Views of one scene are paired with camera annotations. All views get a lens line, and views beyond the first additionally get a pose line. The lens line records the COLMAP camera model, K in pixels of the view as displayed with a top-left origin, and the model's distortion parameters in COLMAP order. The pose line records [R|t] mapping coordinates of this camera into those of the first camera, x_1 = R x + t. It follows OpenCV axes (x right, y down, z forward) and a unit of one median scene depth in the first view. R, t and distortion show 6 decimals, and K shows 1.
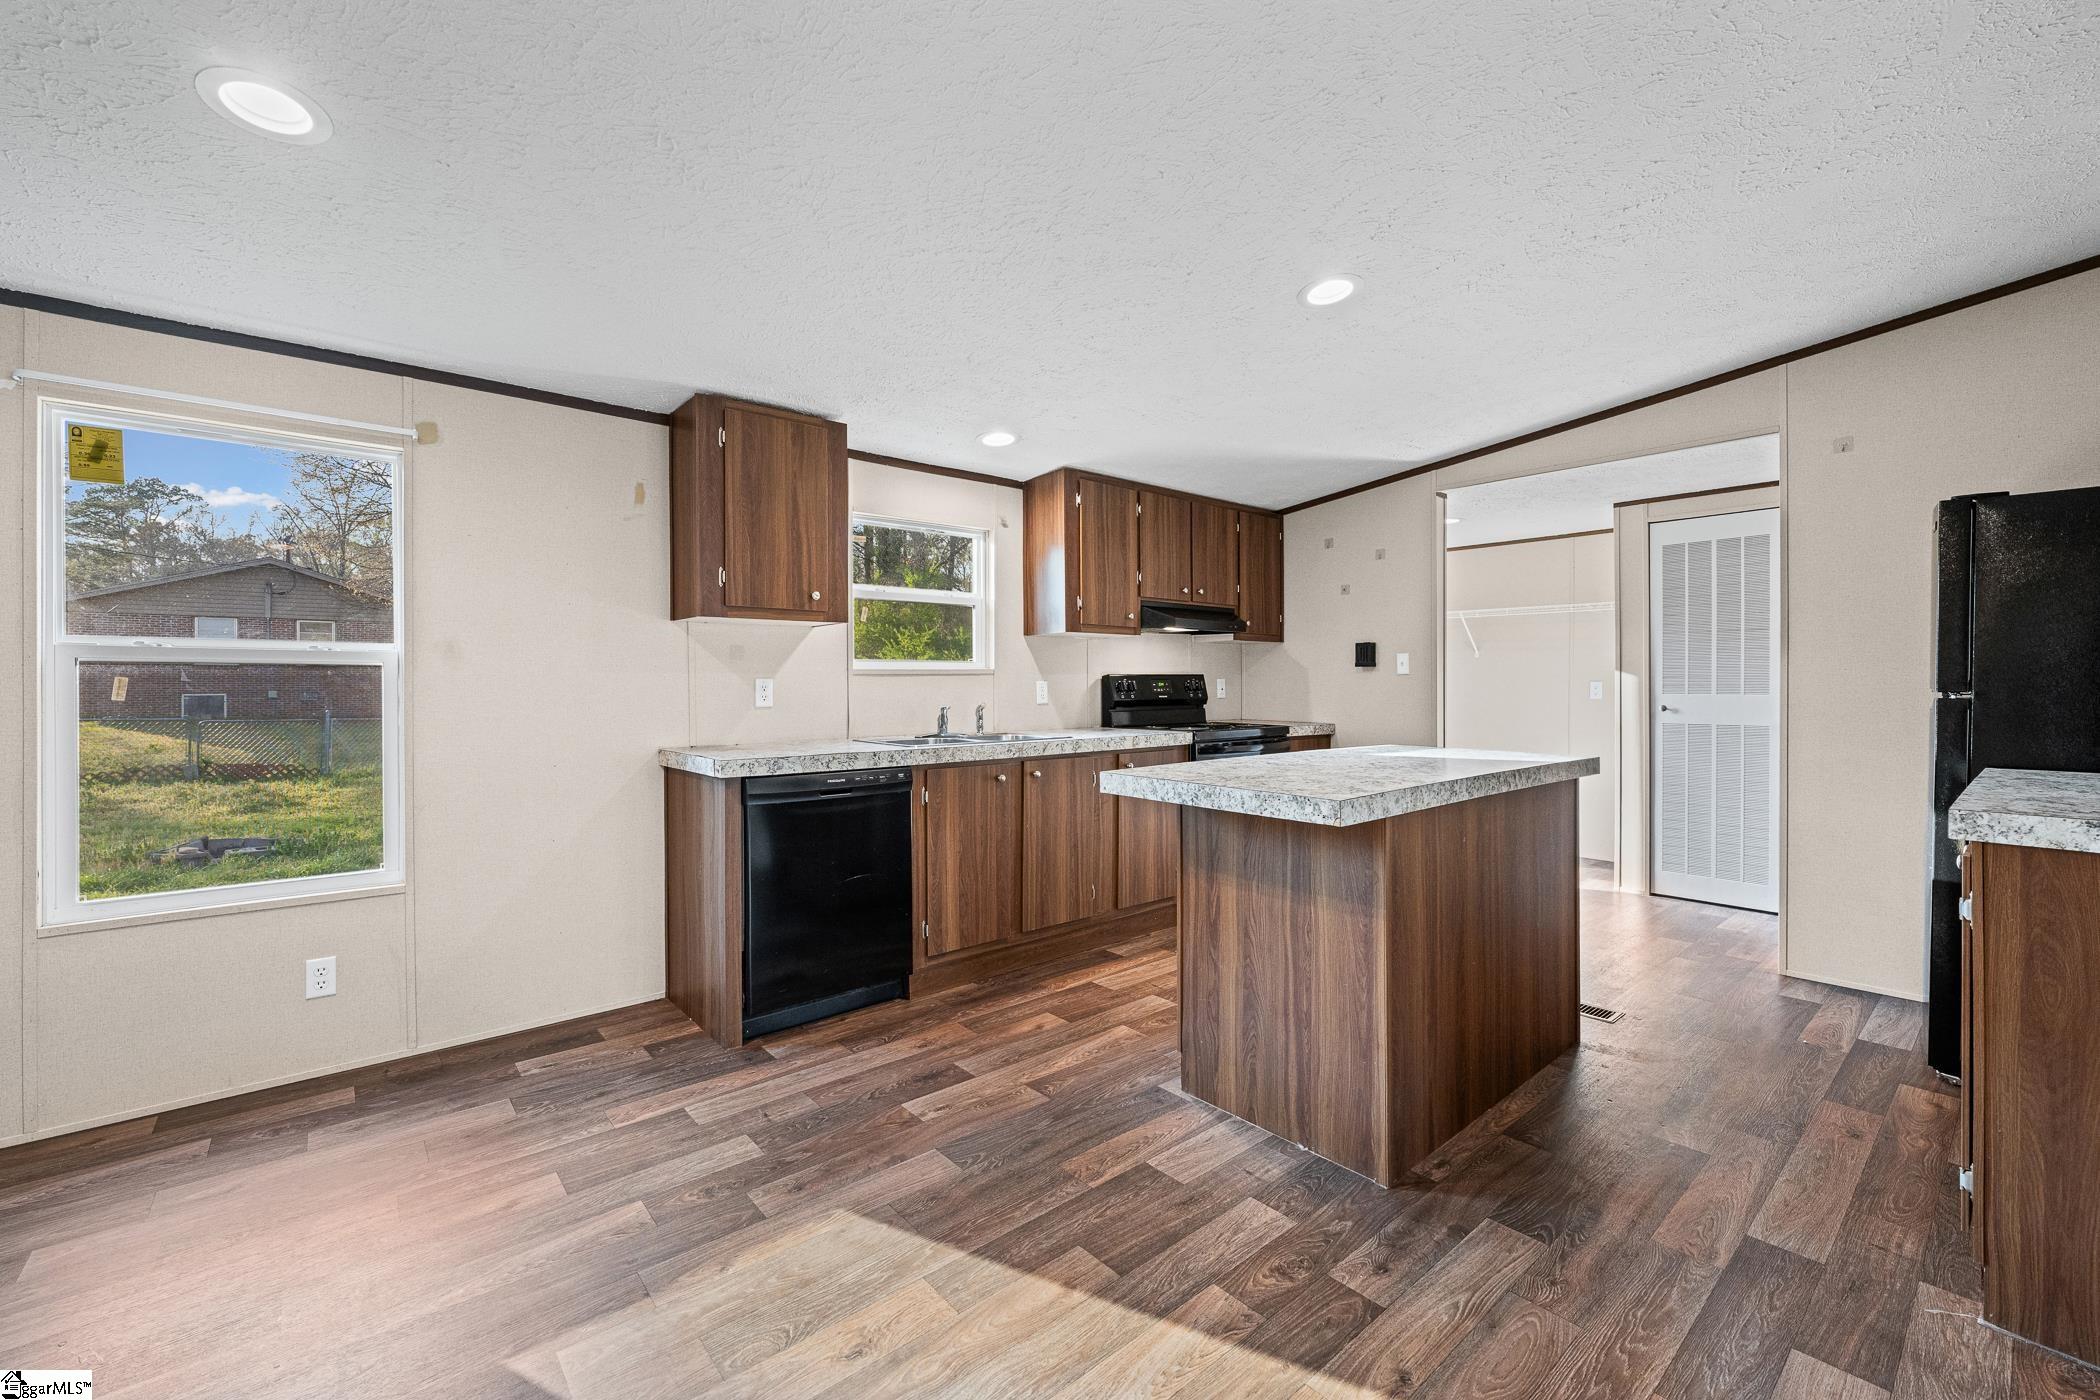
lens RADIAL K [[855.9, 0, 1052.4], [0, 855.9, 686.9], [0, 0, 1]] dist [0.002523, 0.001486]
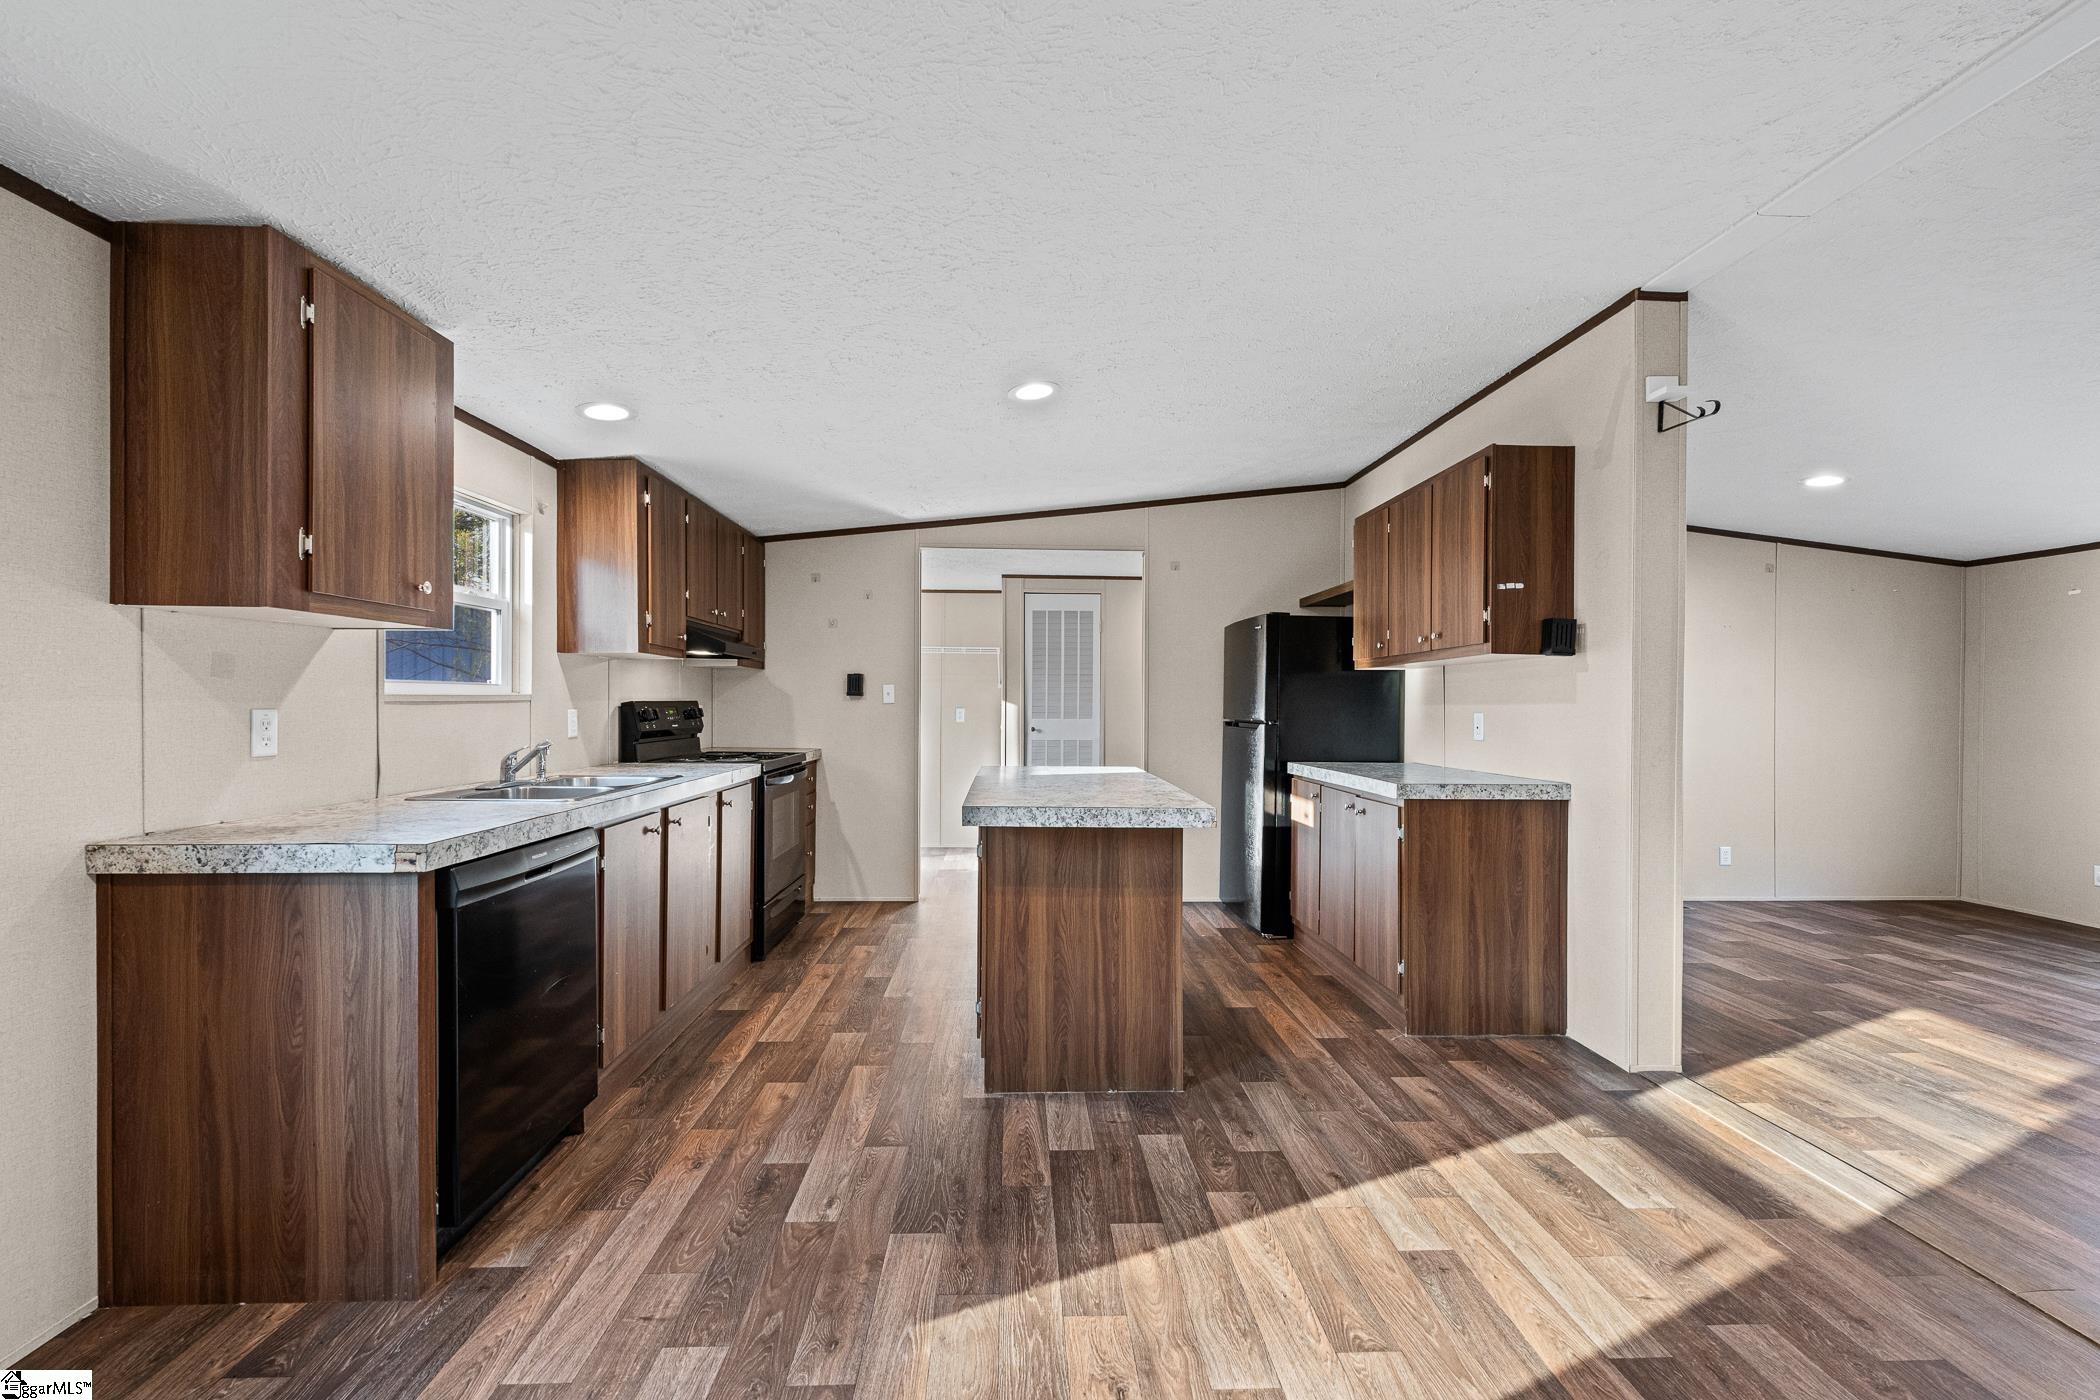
lens RADIAL K [[855.9, 0, 1044.5], [0, 855.9, 699.6], [0, 0, 1]] dist [0.002523, 0.001486]
pose [[0.620301, 0.010024, 0.784300, -0.541020], [-0.005285, 0.999949, -0.008600, -0.016748], [-0.784346, 0.001190, 0.620322, 0.216632]]
